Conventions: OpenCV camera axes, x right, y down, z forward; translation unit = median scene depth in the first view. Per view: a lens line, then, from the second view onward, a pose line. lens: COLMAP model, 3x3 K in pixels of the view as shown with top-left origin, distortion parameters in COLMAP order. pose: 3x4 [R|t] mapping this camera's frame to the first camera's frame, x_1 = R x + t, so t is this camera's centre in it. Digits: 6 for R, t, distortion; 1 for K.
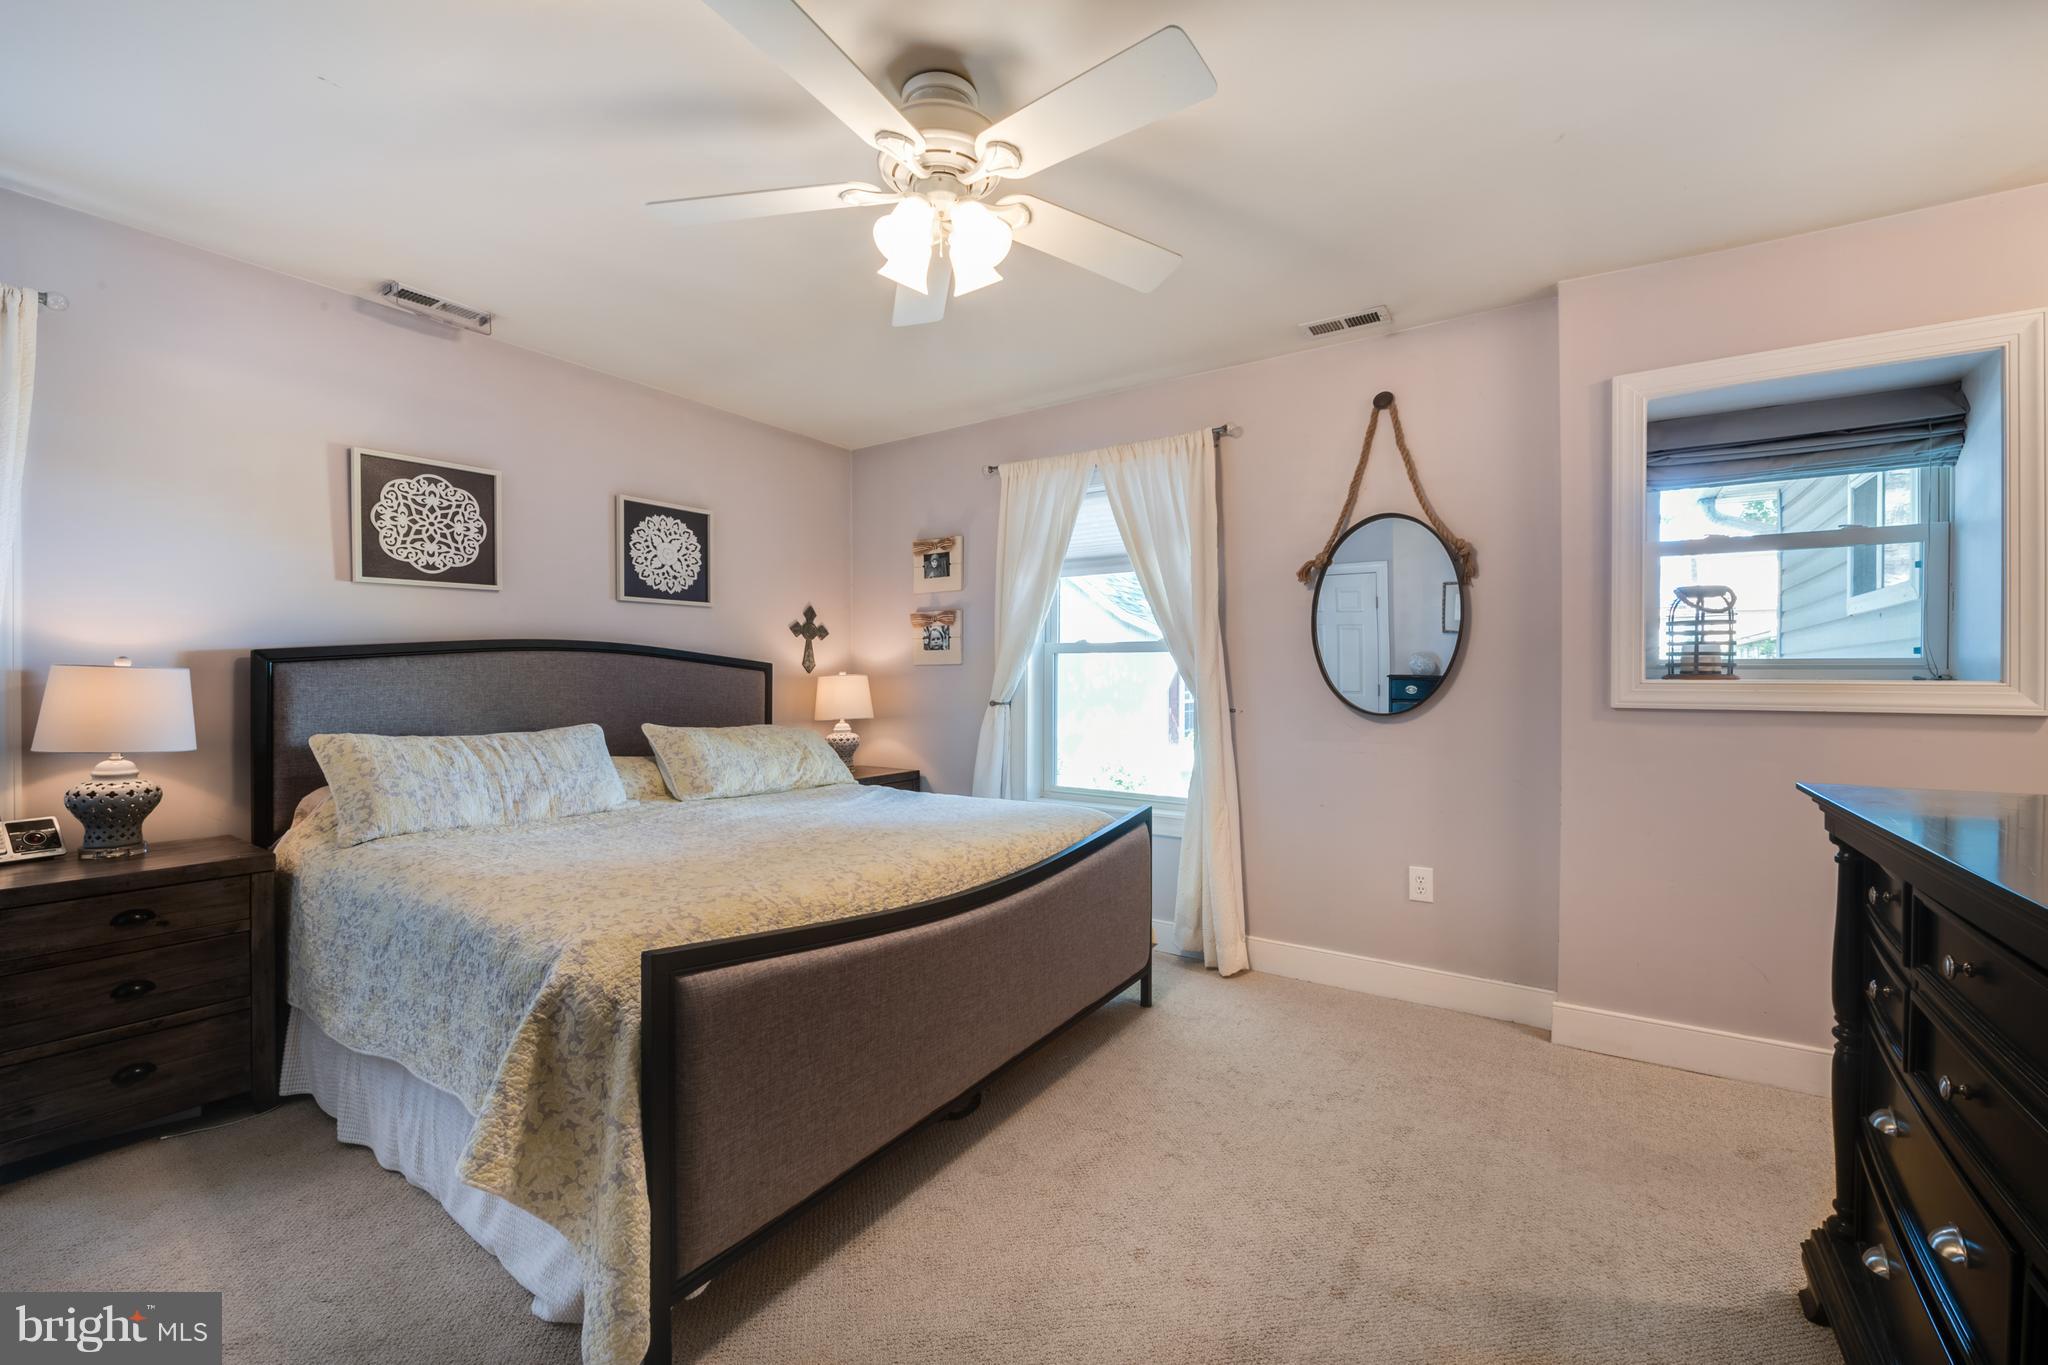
lens RADIAL K [[828.3, 0, 1041.5], [0, 828.3, 680.1], [0, 0, 1]] dist [-0.007601, -0.001013]
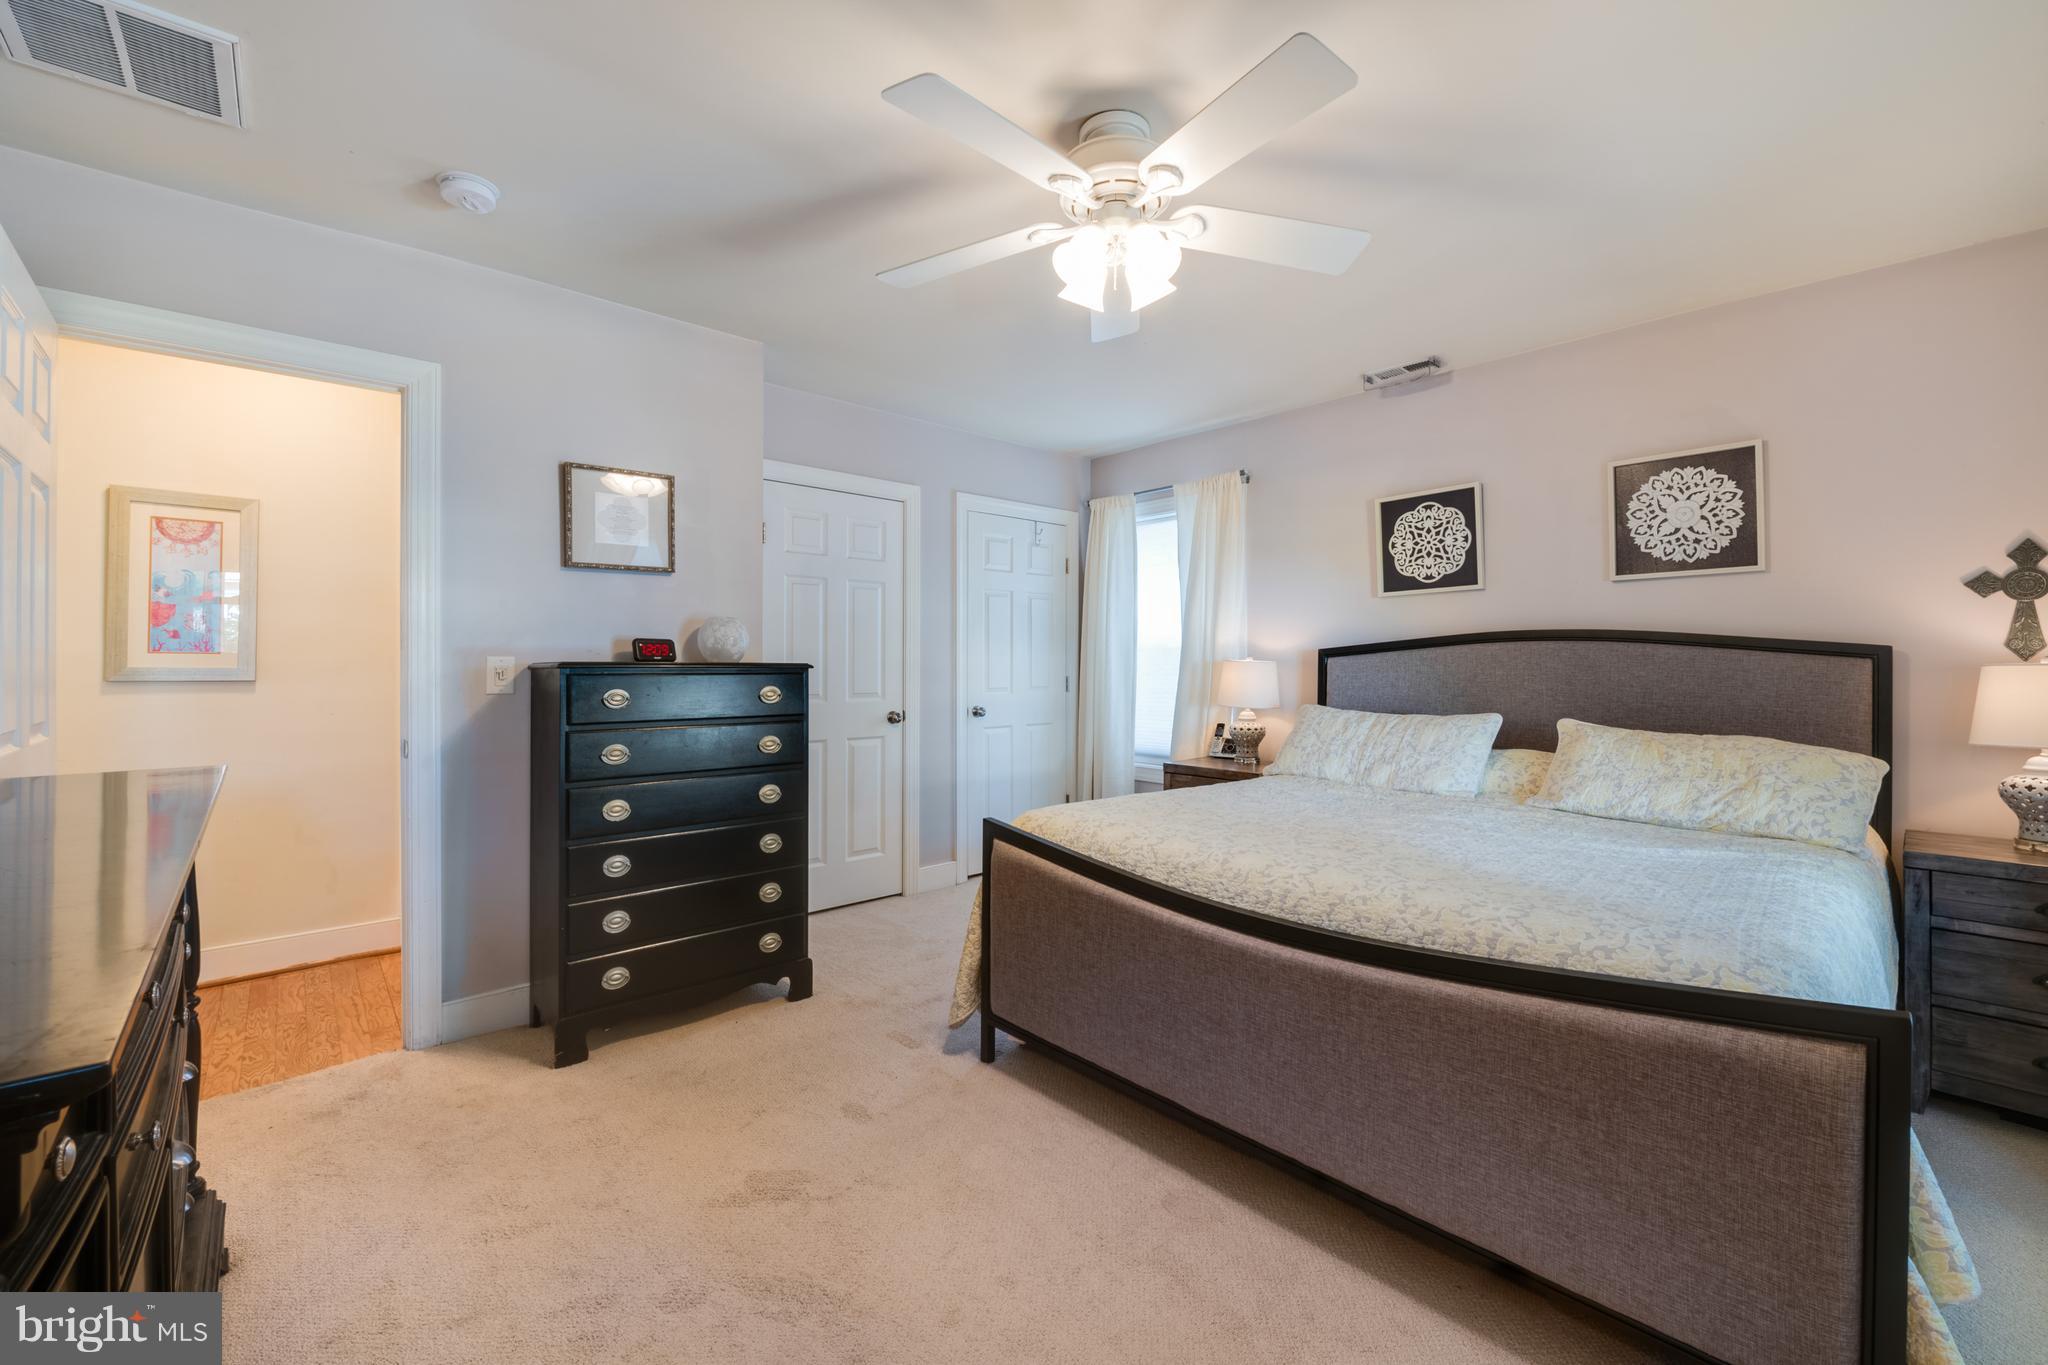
lens RADIAL K [[828.3, 0, 1042.8], [0, 828.3, 670.1], [0, 0, 1]] dist [-0.007601, -0.001013]
pose [[-0.242907, 0.004297, -0.970040, 0.583660], [-0.005384, 0.999969, 0.005778, -0.002735], [0.970035, 0.006626, -0.242876, 0.724815]]
